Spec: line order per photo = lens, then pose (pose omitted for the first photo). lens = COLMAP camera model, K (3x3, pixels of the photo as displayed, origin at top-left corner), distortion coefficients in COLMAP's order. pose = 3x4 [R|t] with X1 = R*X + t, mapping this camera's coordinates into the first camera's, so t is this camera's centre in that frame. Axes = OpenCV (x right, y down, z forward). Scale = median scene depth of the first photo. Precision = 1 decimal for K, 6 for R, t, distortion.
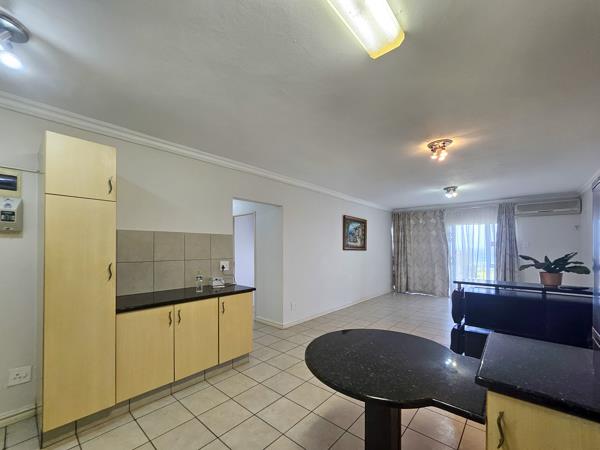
lens RADIAL K [[249.2, 0, 299.4], [0, 249.2, 245.7], [0, 0, 1]] dist [-0.003614, -0.000518]
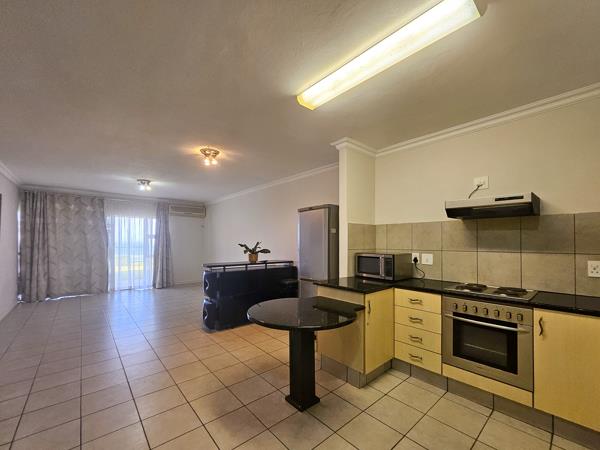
lens RADIAL K [[249.2, 0, 298.1], [0, 249.2, 240.2], [0, 0, 1]] dist [-0.003614, -0.000518]
pose [[0.150430, 0.004464, 0.988611, -0.213095], [-0.009402, 0.999951, -0.003084, 0.006234], [-0.988576, -0.008831, 0.150465, 0.153048]]
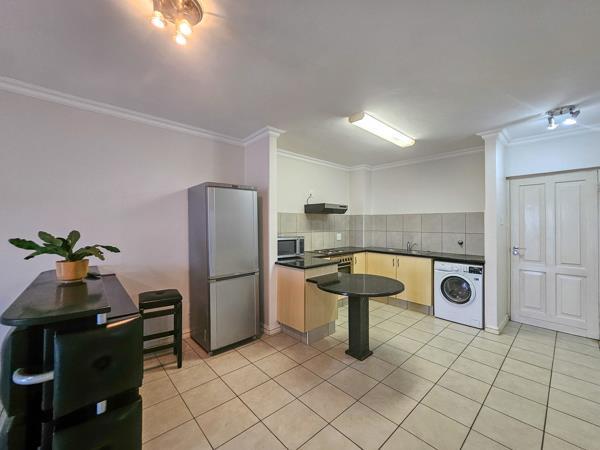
lens RADIAL K [[249.2, 0, 299.4], [0, 249.2, 223.5], [0, 0, 1]] dist [-0.003614, -0.000518]
pose [[-0.991459, -0.003386, 0.130376, 0.104272], [-0.004364, 0.999964, -0.007219, 0.002633], [-0.130347, -0.007726, -0.991438, 0.553399]]
